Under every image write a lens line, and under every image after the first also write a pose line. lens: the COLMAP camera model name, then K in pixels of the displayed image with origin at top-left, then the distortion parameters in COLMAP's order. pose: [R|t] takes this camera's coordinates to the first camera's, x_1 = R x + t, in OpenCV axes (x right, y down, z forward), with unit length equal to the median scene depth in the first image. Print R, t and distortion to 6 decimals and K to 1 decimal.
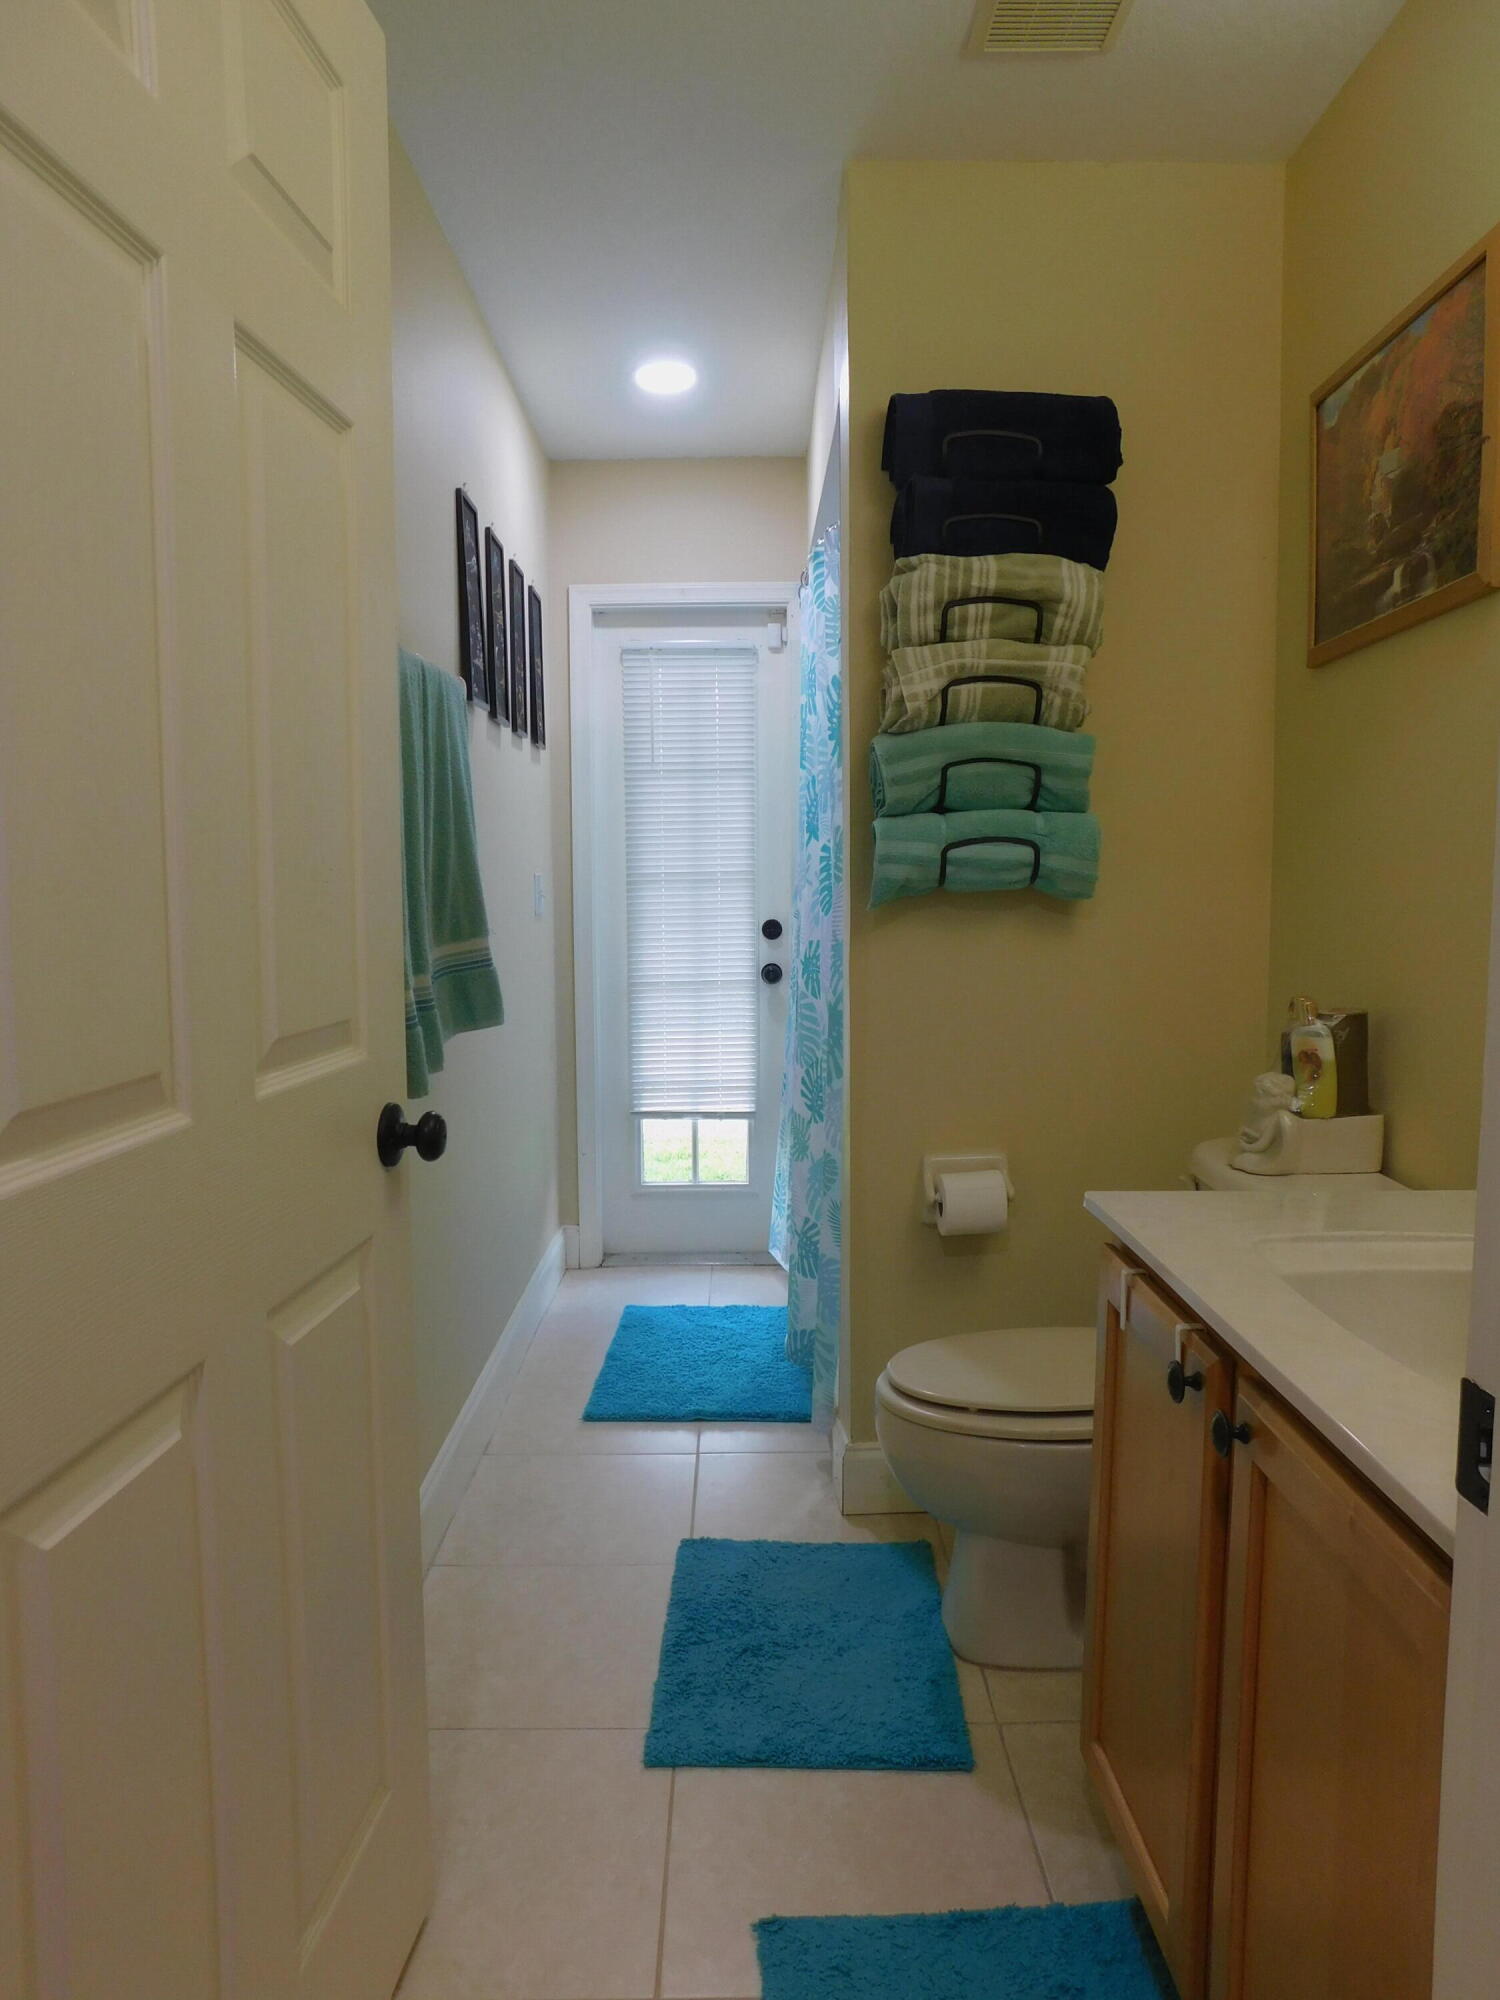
lens RADIAL K [[1316.0, 0, 757.2], [0, 1316.0, 1004.7], [0, 0, 1]] dist [-0.075274, 0.058754]
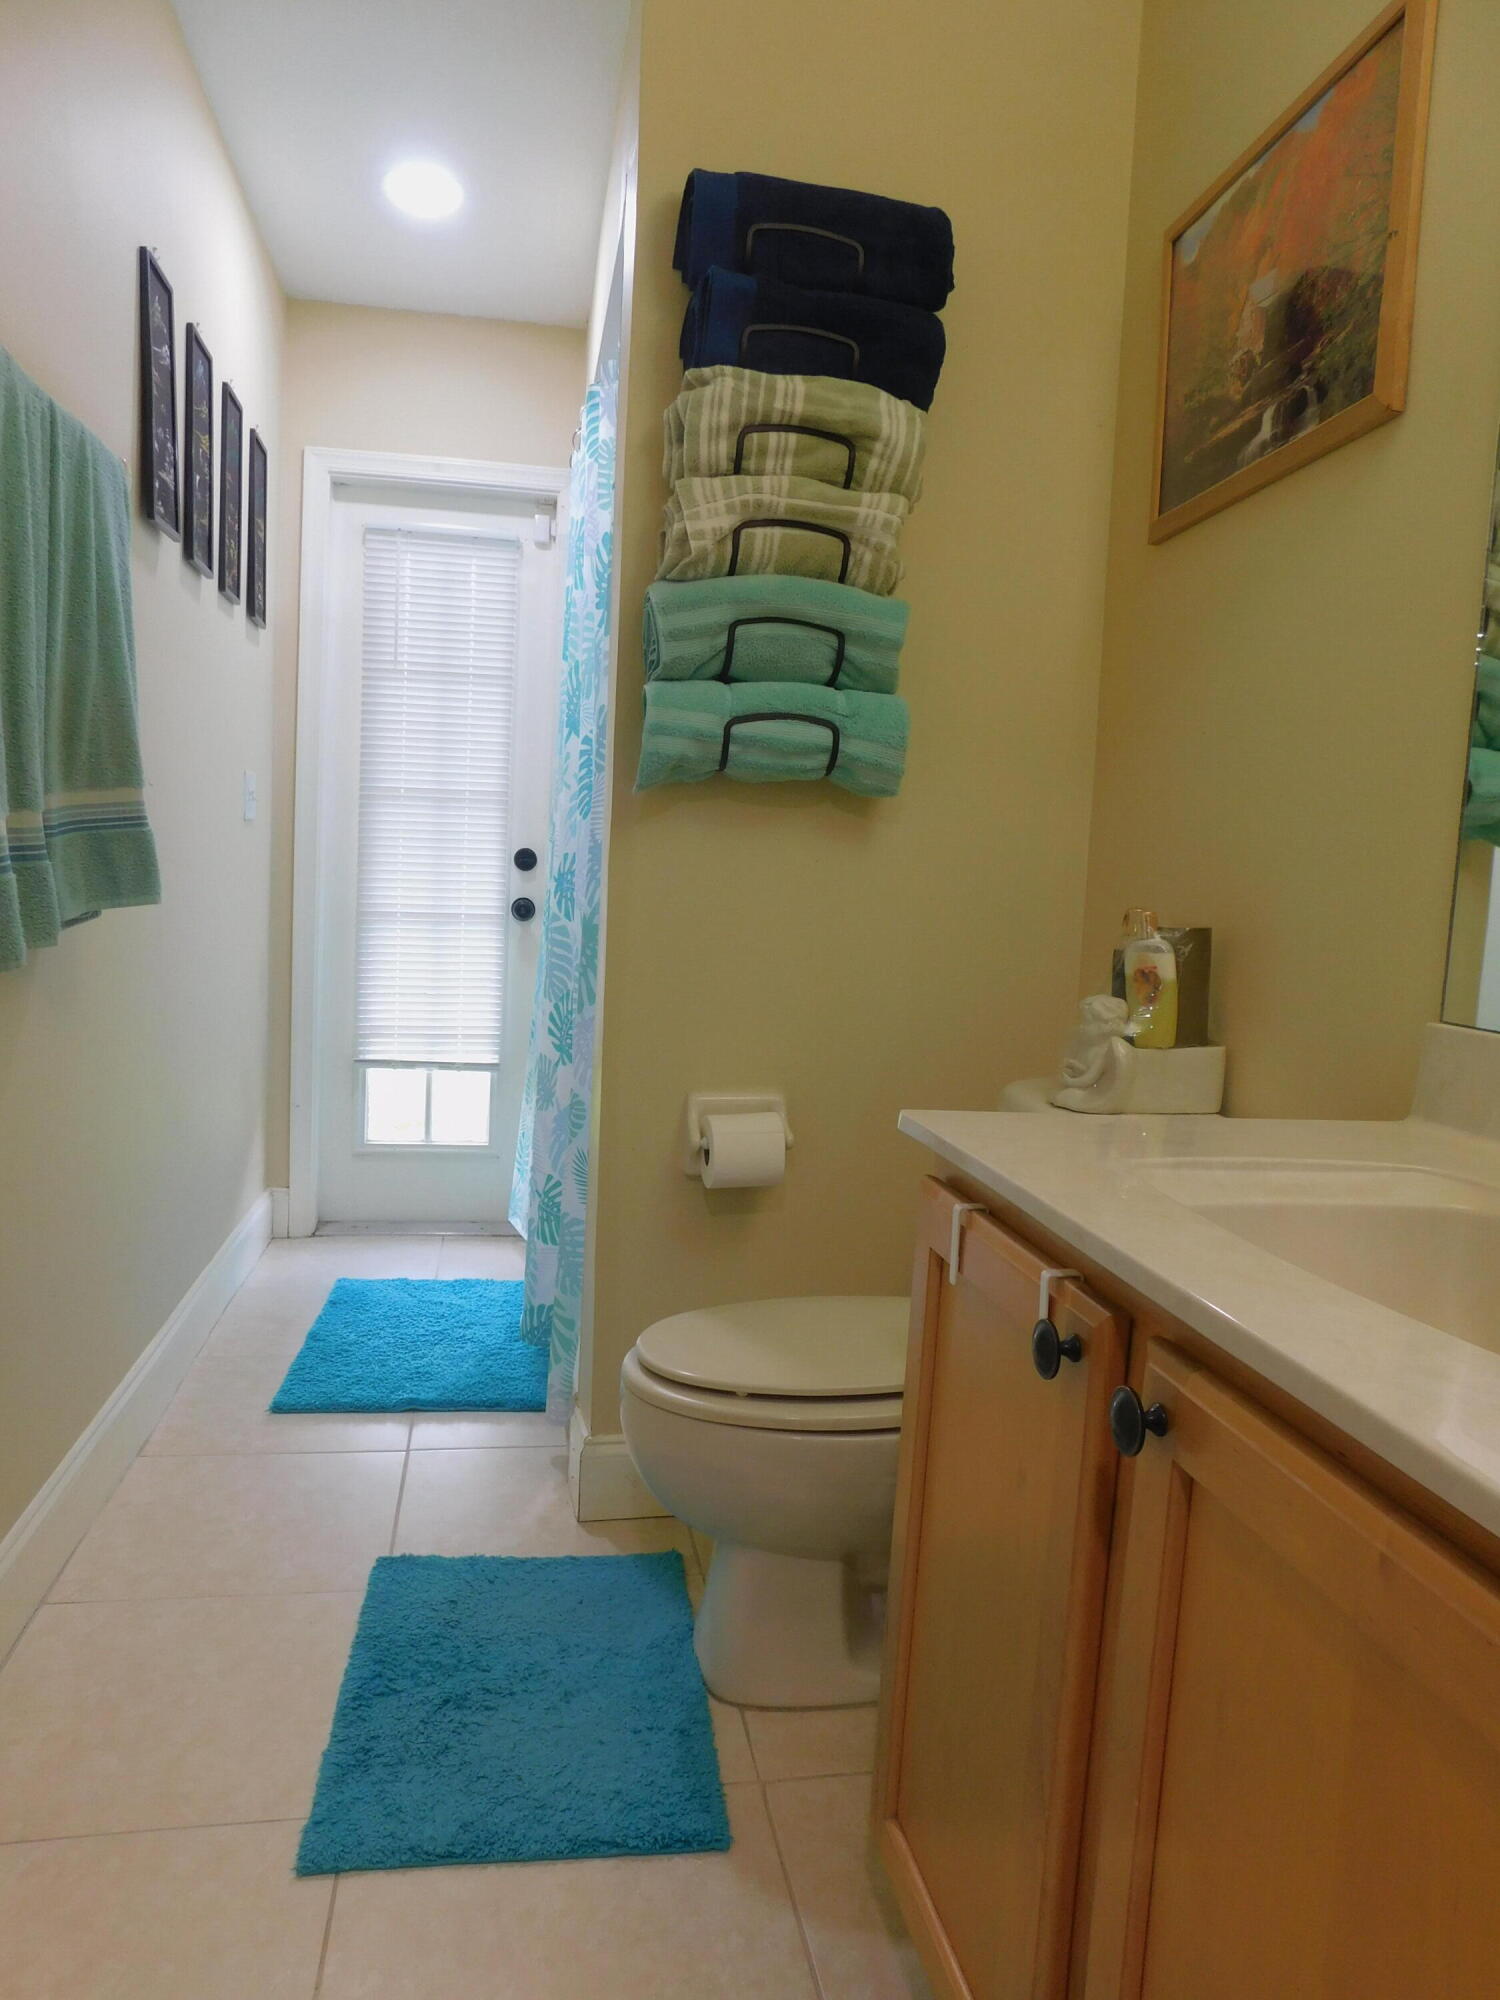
lens RADIAL K [[1316.0, 0, 757.2], [0, 1316.0, 1004.7], [0, 0, 1]] dist [-0.075274, 0.058754]
pose [[0.983136, 0.036665, 0.179162, 0.018273], [-0.038186, 0.999258, 0.005046, 0.055903], [-0.178844, -0.011802, 0.983807, 0.175920]]
